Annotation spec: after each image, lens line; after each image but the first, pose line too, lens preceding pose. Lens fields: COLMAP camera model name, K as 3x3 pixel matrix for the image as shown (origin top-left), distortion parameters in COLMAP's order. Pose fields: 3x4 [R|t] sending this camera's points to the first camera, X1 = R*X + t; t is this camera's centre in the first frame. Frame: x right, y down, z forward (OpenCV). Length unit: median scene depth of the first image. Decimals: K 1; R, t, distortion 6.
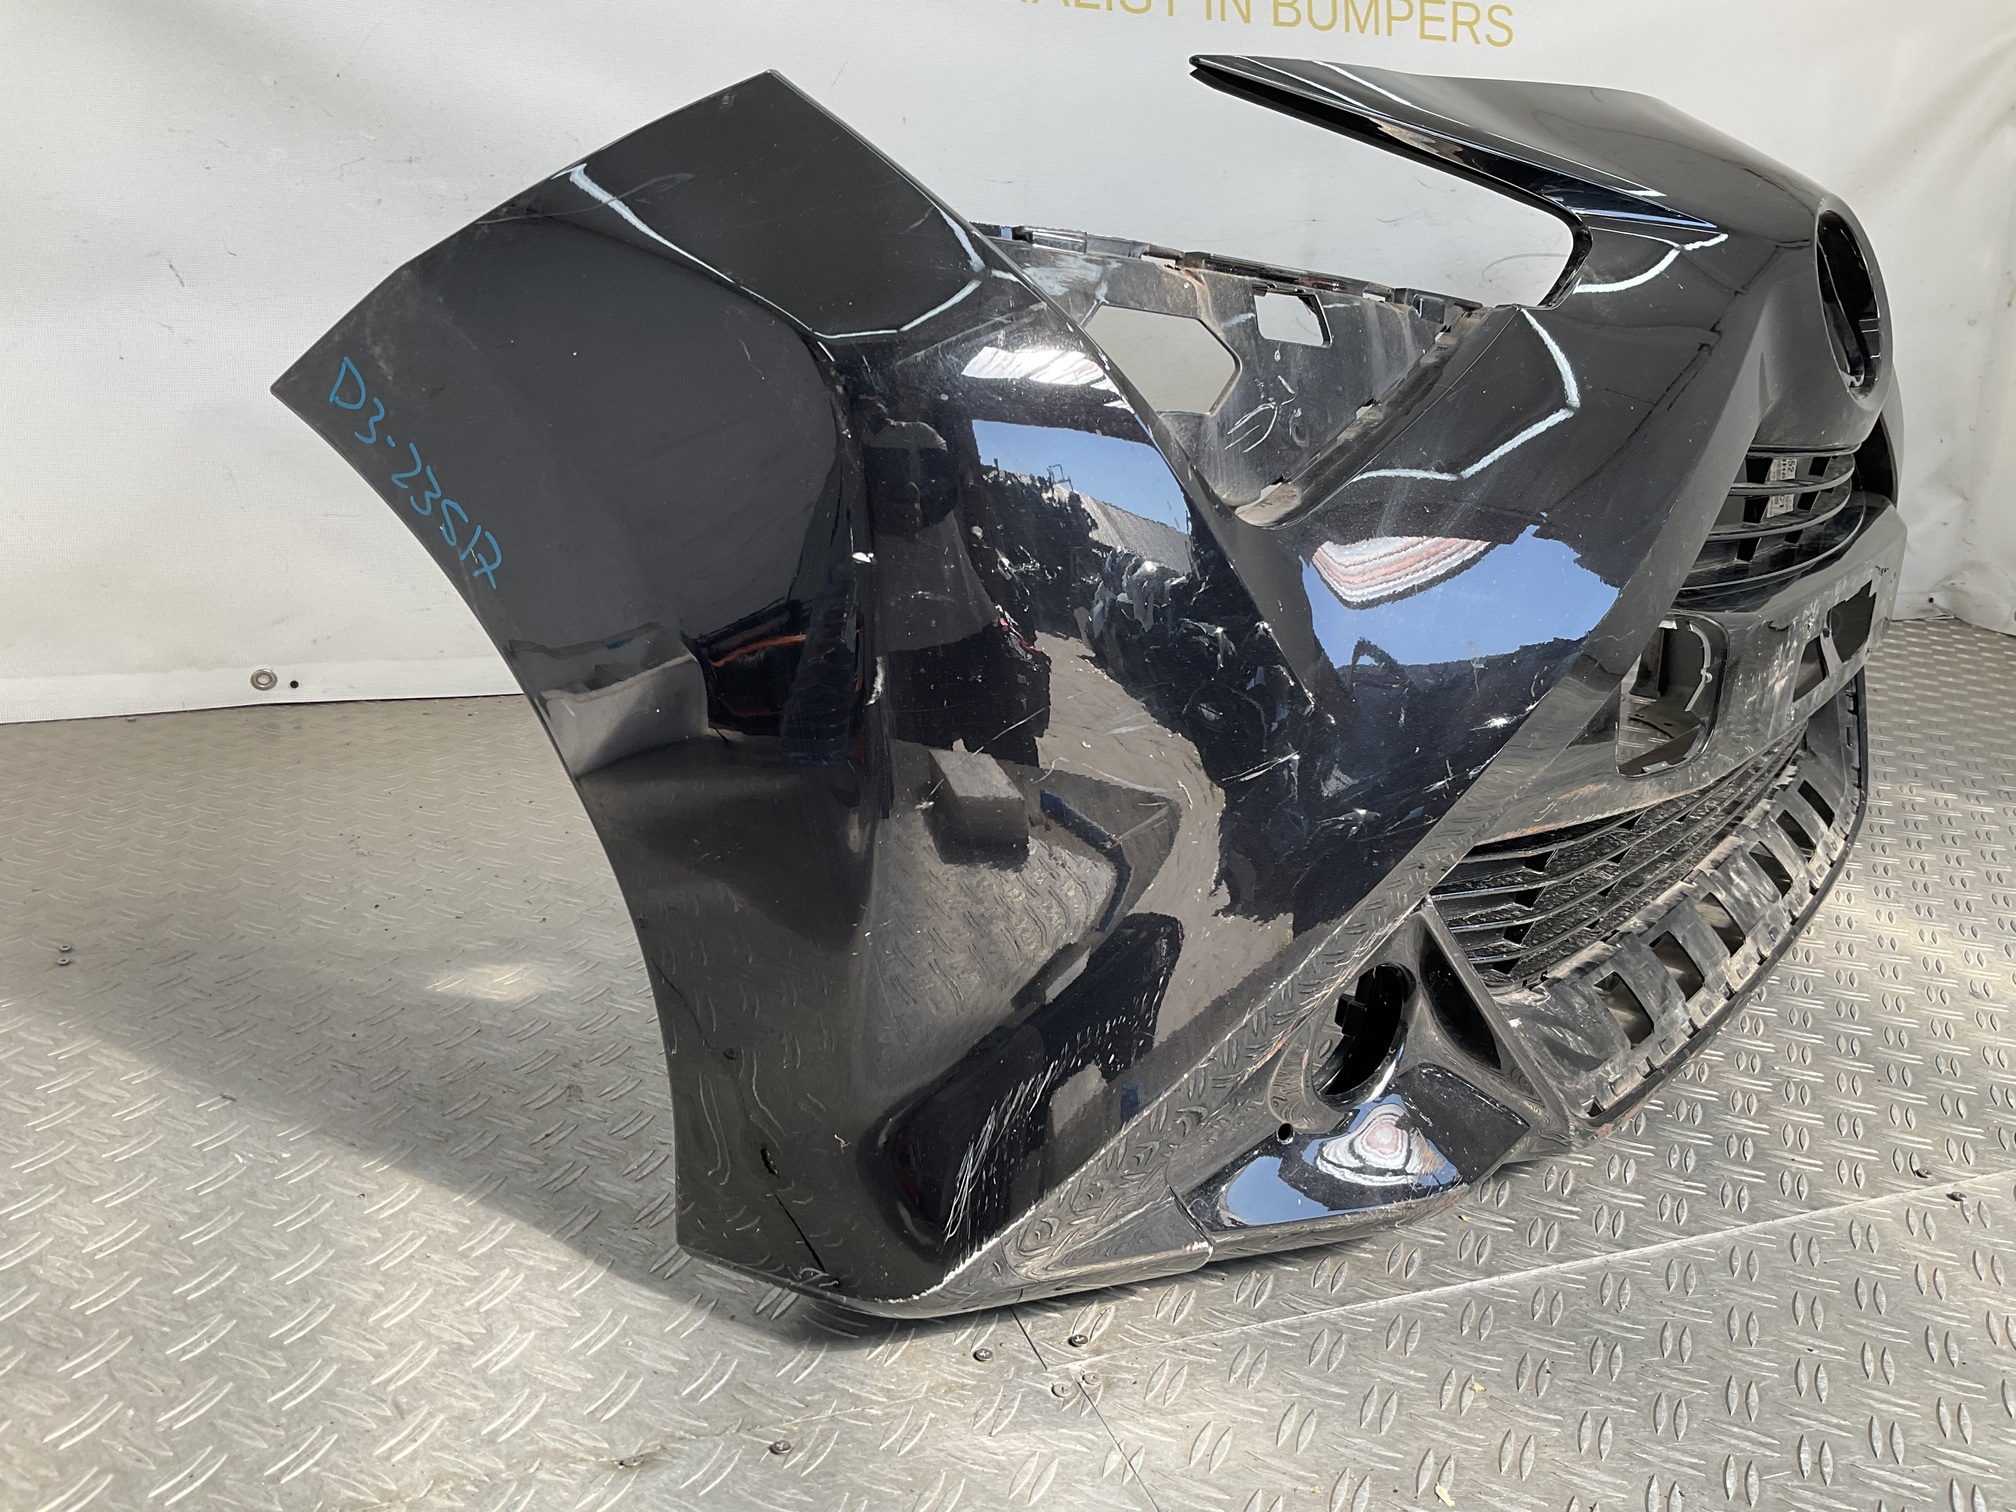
lens RADIAL K [[1662.4, 0, 1004.2], [0, 1662.4, 761.2], [0, 0, 1]] dist [0.114789, -0.236643]
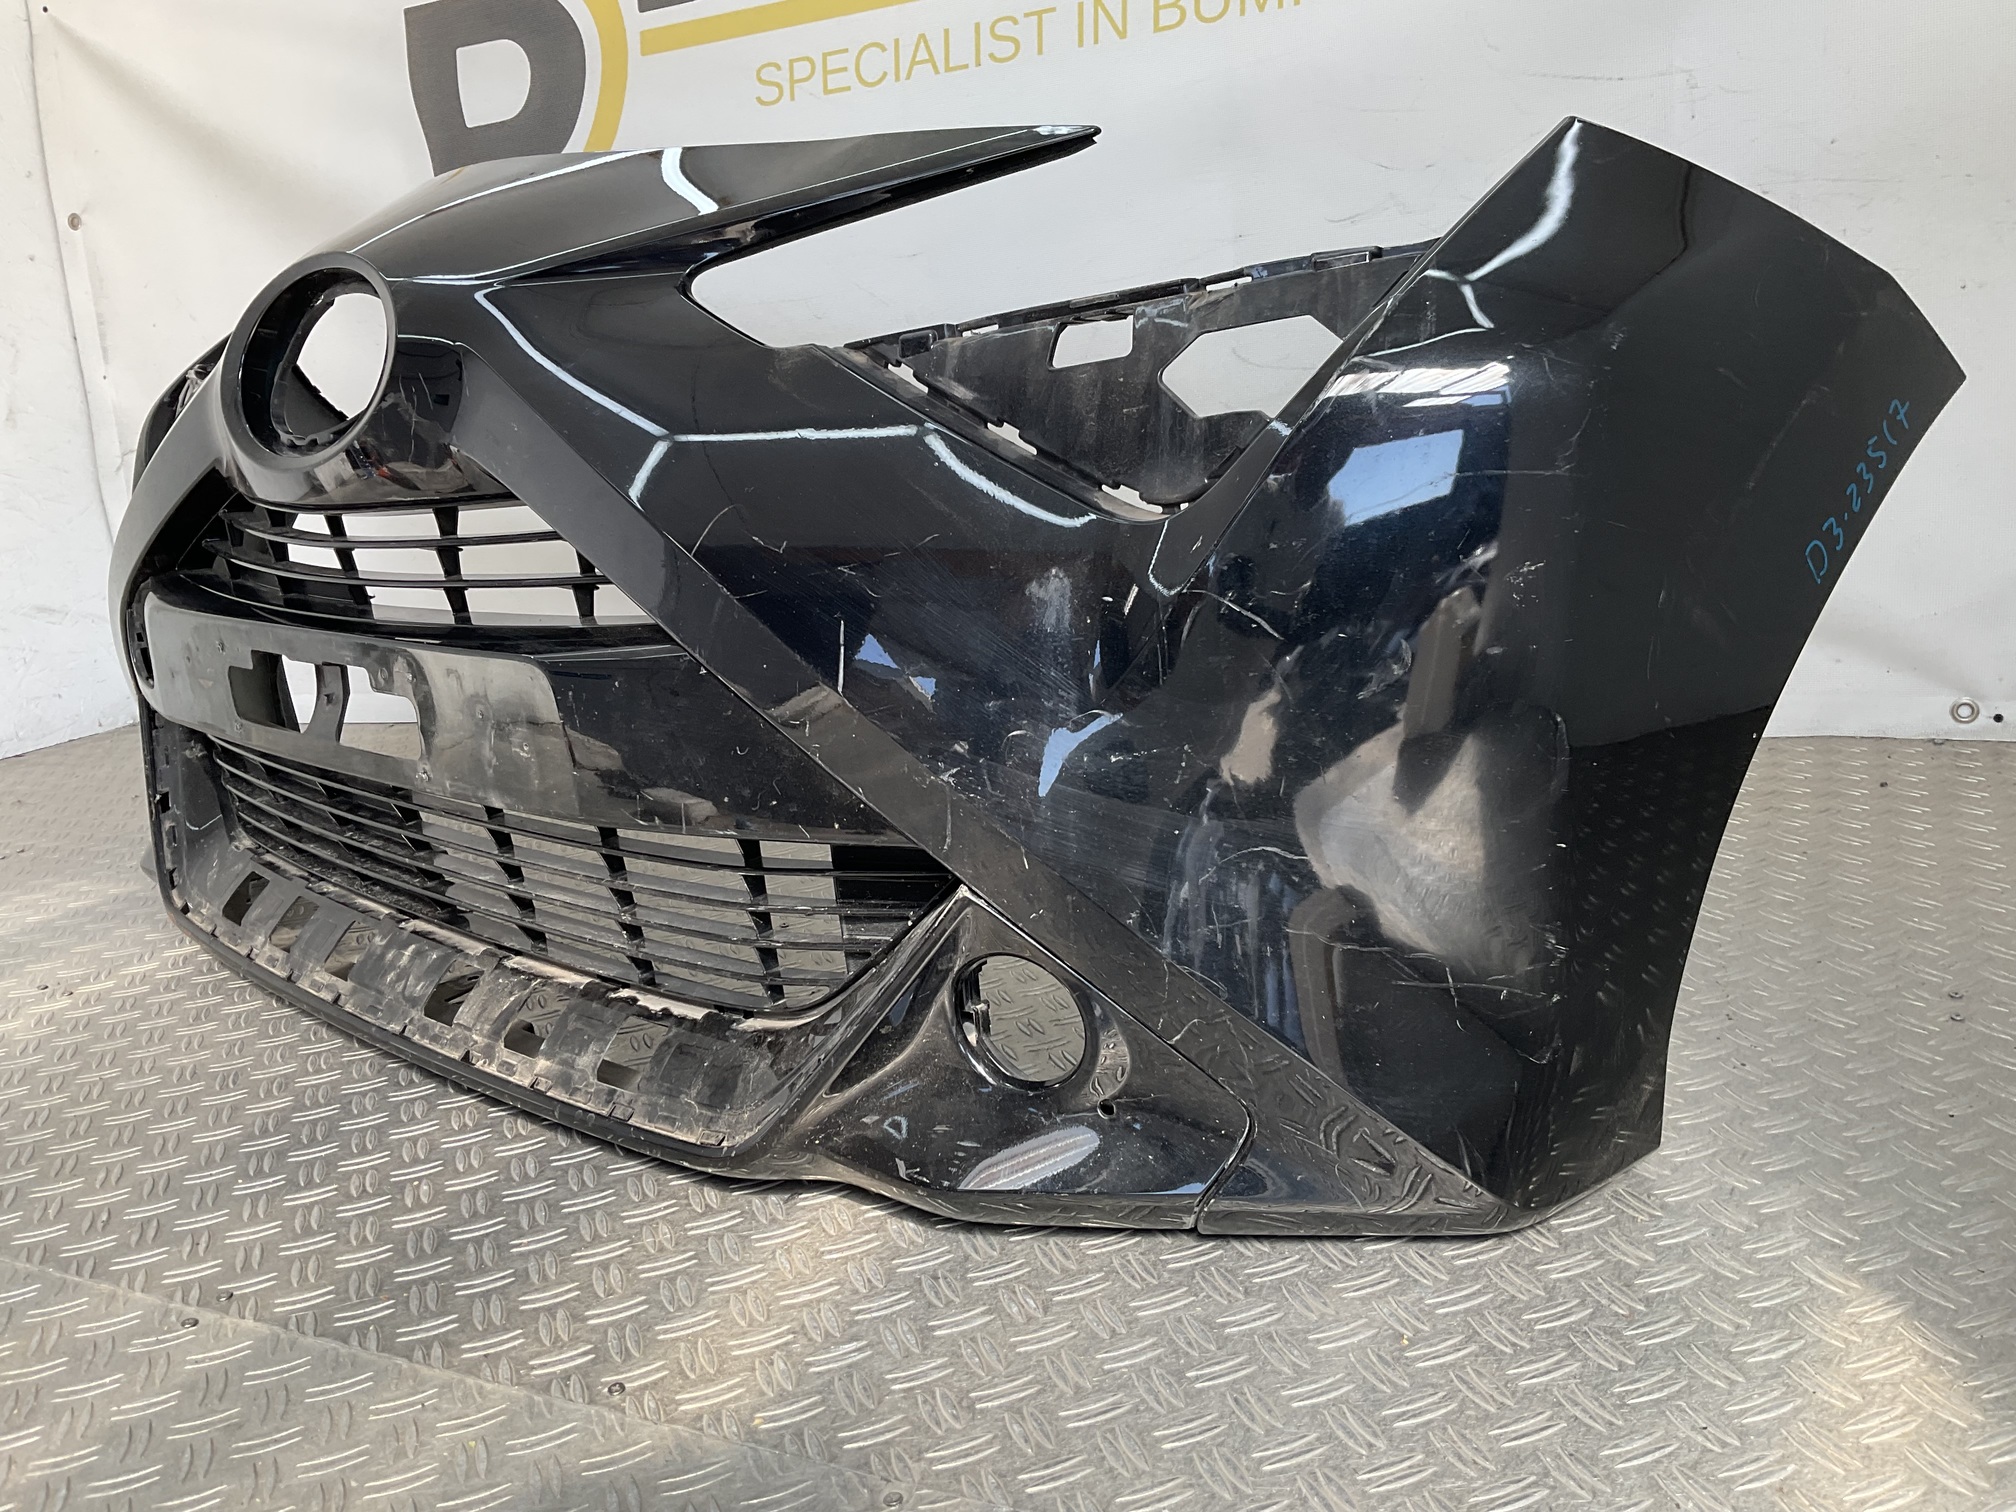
lens RADIAL K [[1664.4, 0, 1001.6], [0, 1664.4, 758.5], [0, 0, 1]] dist [0.121412, -0.273769]
pose [[-0.130286, 0.196885, -0.971731, 1.714328], [-0.229499, 0.947479, 0.222741, -0.431355], [0.964550, 0.252031, -0.078258, 1.802533]]
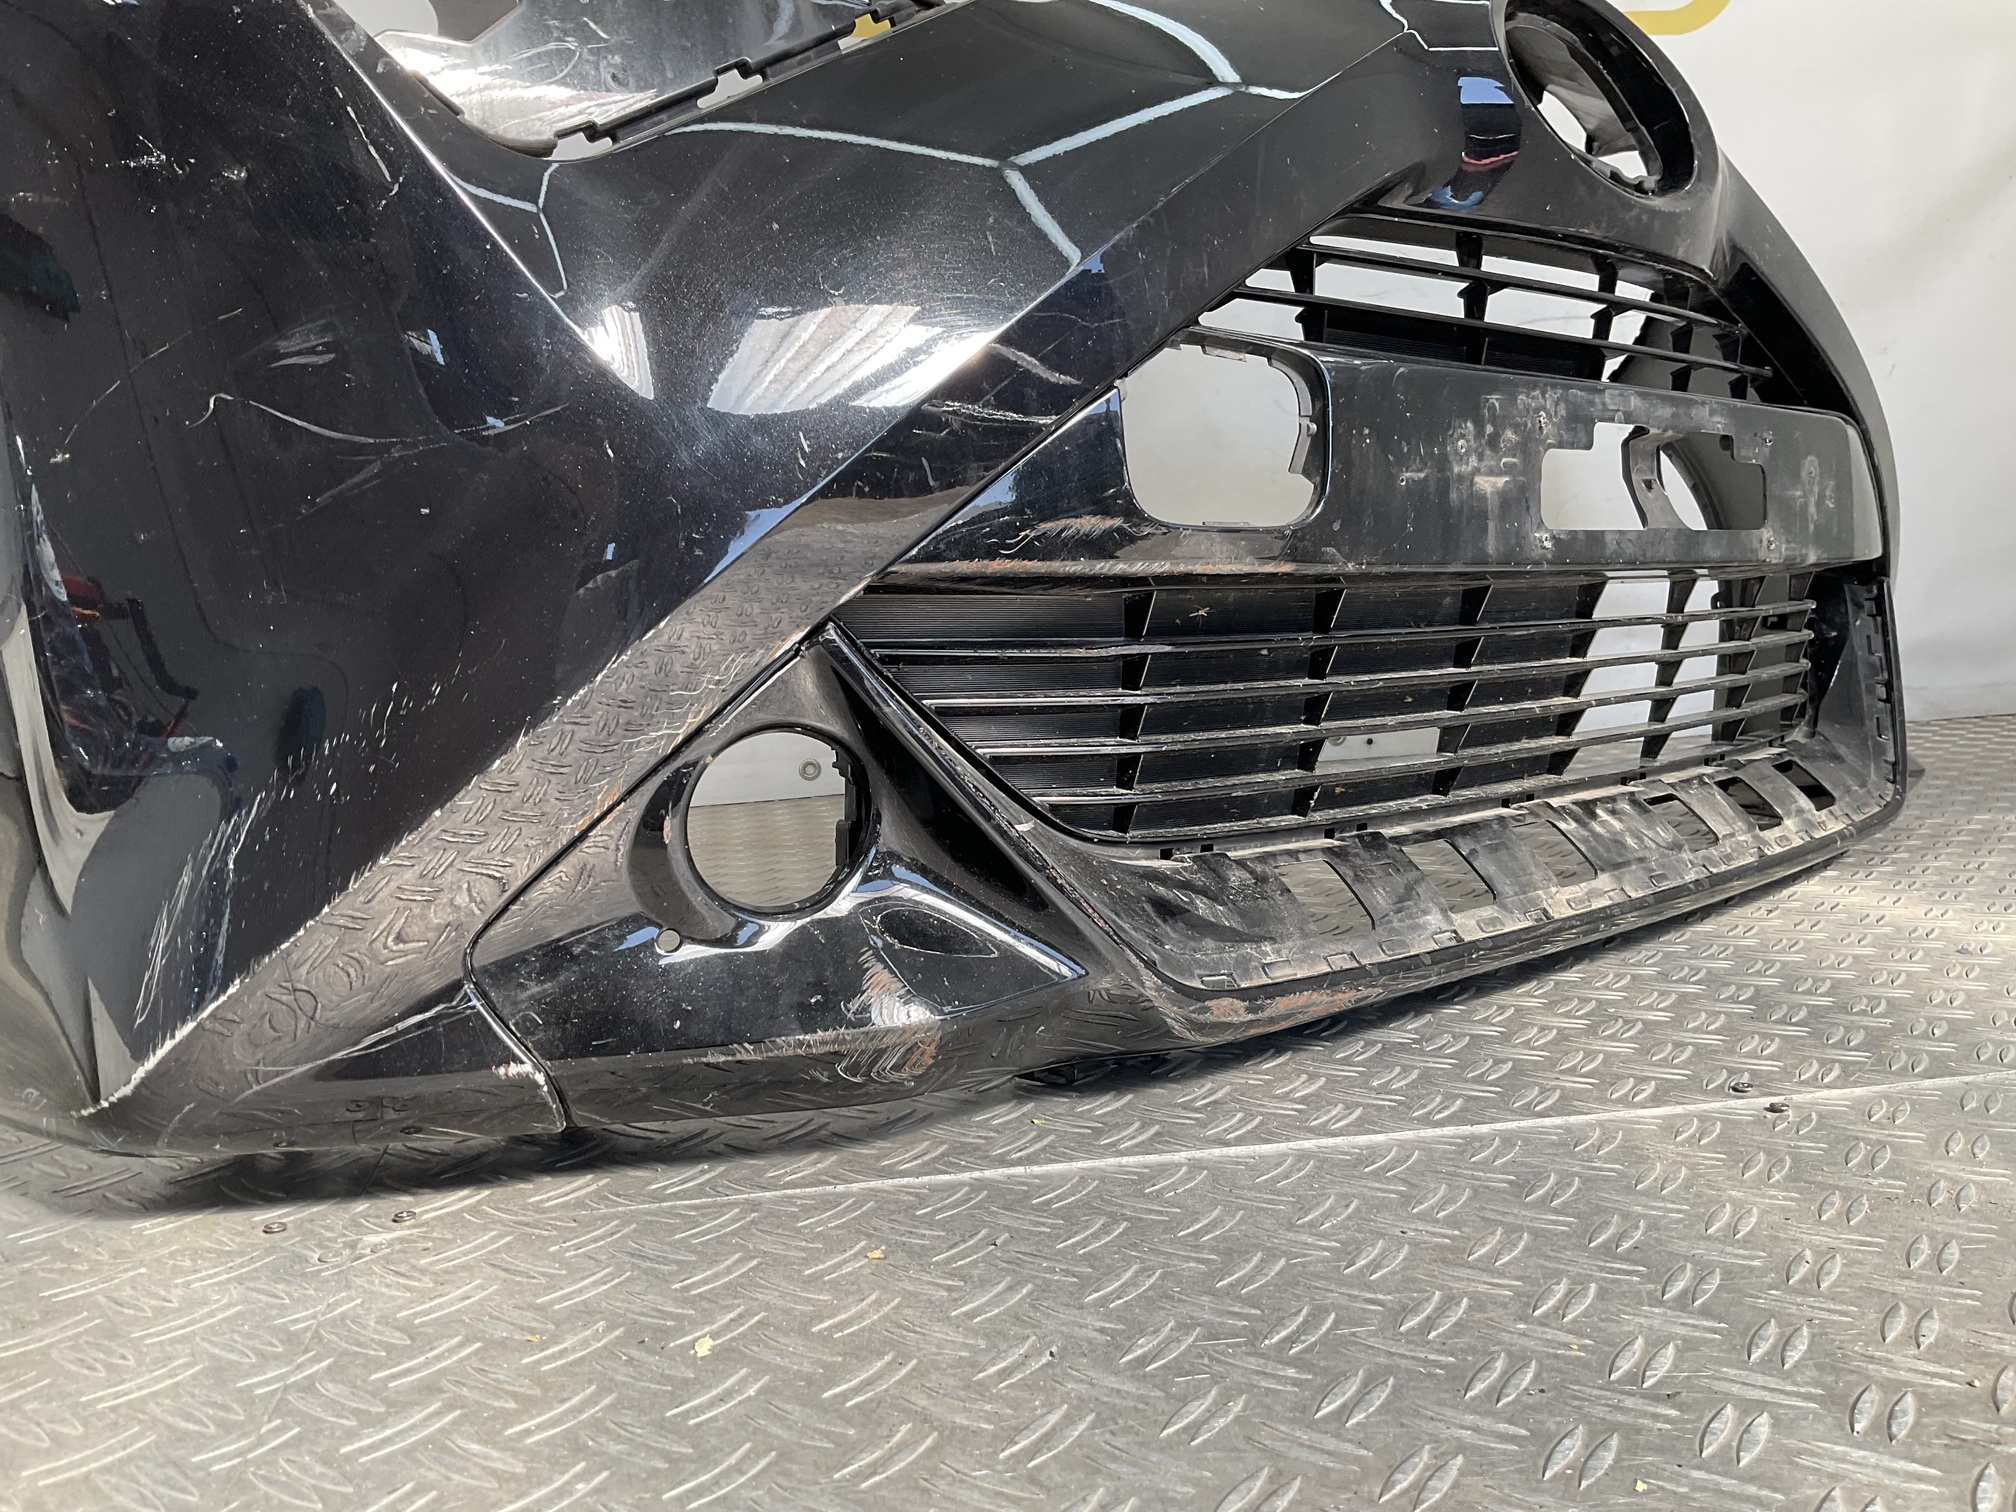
lens RADIAL K [[1662.4, 0, 1004.2], [0, 1662.4, 761.2], [0, 0, 1]] dist [0.114789, -0.236643]
pose [[0.977381, -0.072528, -0.198662, 0.414680], [0.029799, 0.977213, -0.210158, 0.265407], [0.209378, 0.199484, 0.957271, 0.229348]]
